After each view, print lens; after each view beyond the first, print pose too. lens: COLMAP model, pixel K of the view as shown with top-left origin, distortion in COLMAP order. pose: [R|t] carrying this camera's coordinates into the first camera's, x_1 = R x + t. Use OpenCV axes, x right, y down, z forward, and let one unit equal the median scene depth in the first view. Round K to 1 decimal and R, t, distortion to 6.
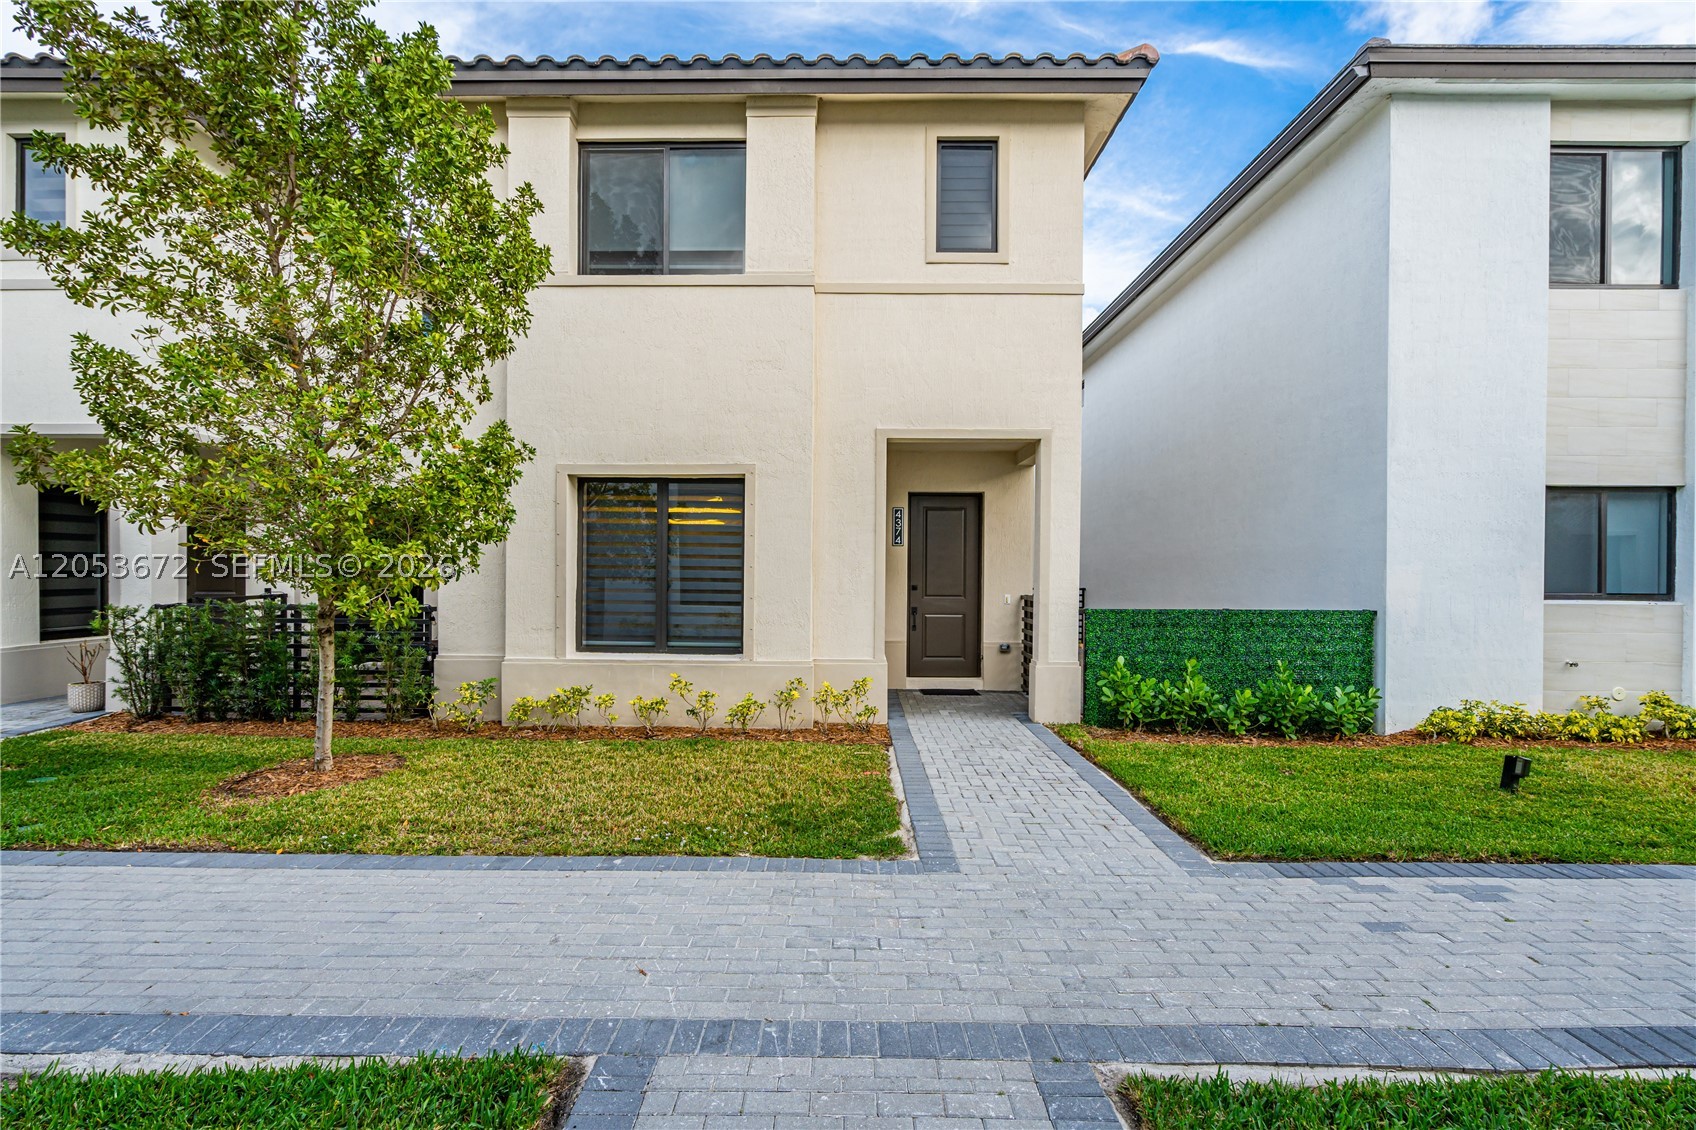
lens RADIAL K [[749.8, 0, 844.3], [0, 749.8, 566.4], [0, 0, 1]] dist [-0.006568, 0.001230]
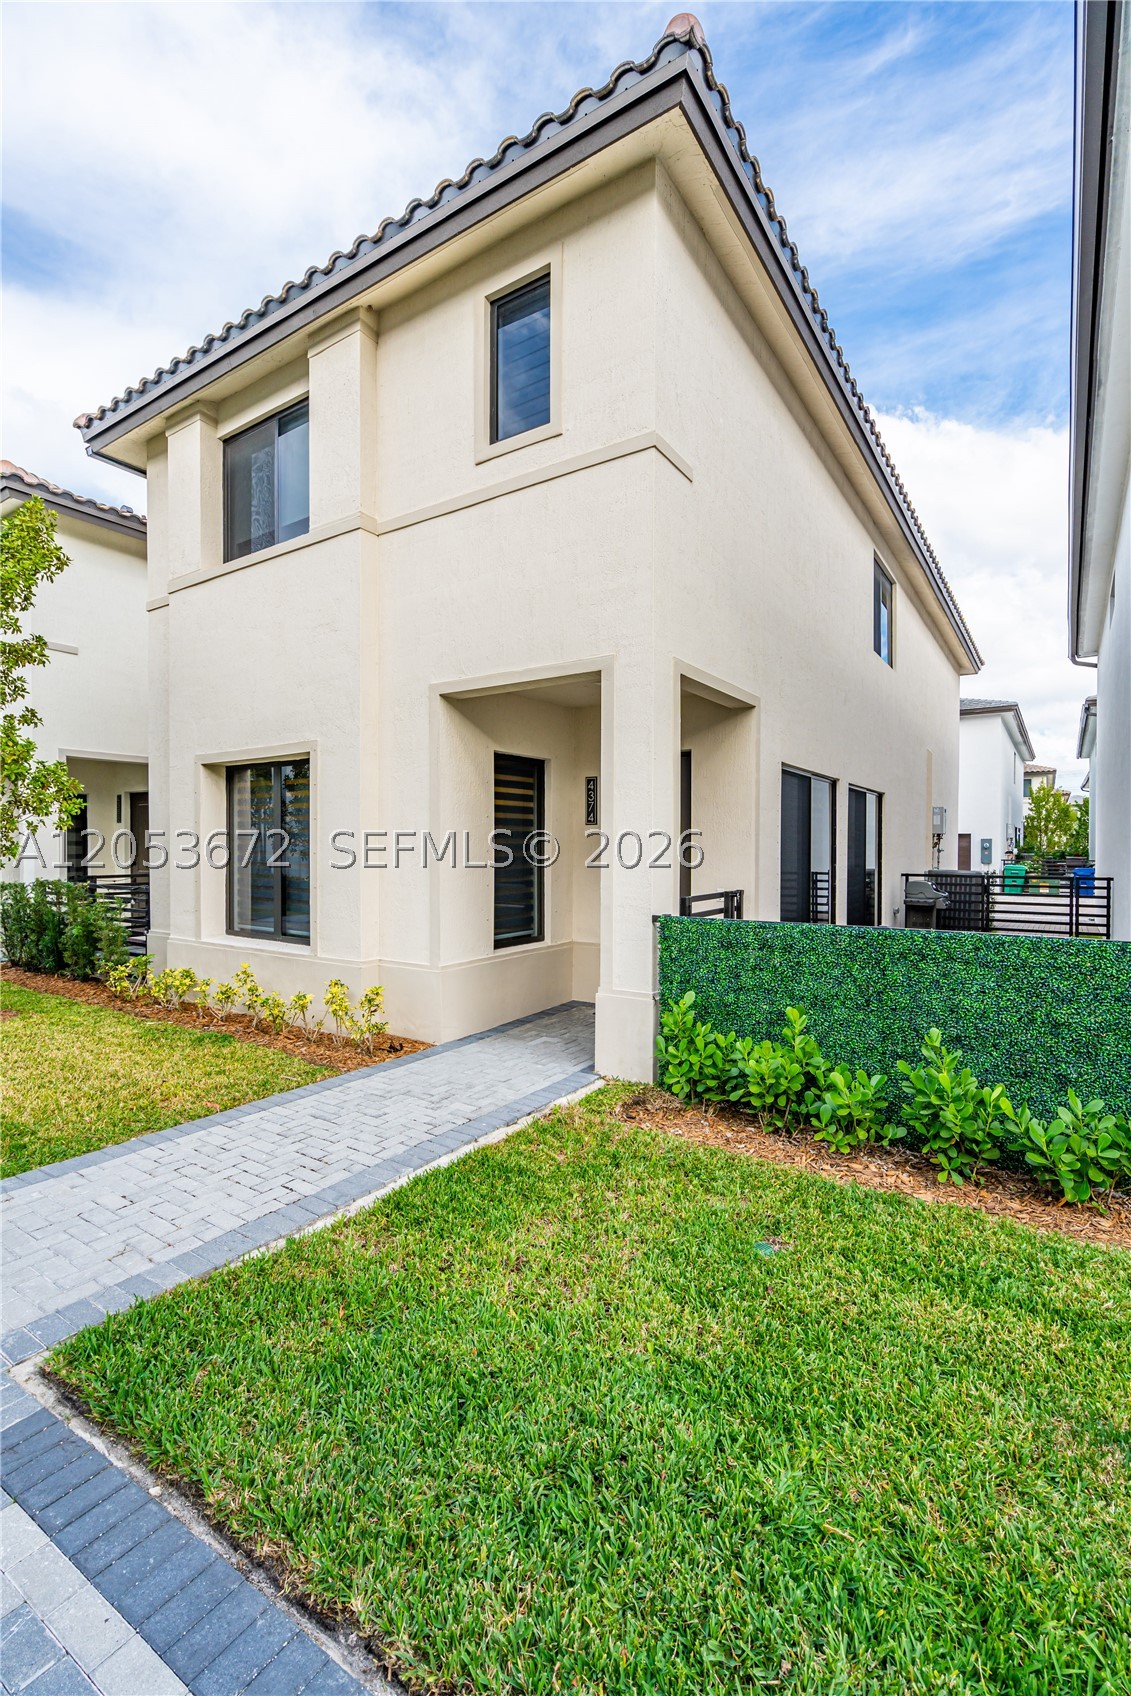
lens RADIAL K [[749.8, 0, 564.1], [0, 749.8, 850.3], [0, 0, 1]] dist [-0.006568, 0.001230]
pose [[0.844588, -0.001264, -0.535416, 0.609033], [0.006036, 0.999956, 0.007159, -0.006907], [0.535383, -0.009278, 0.844558, 0.385944]]
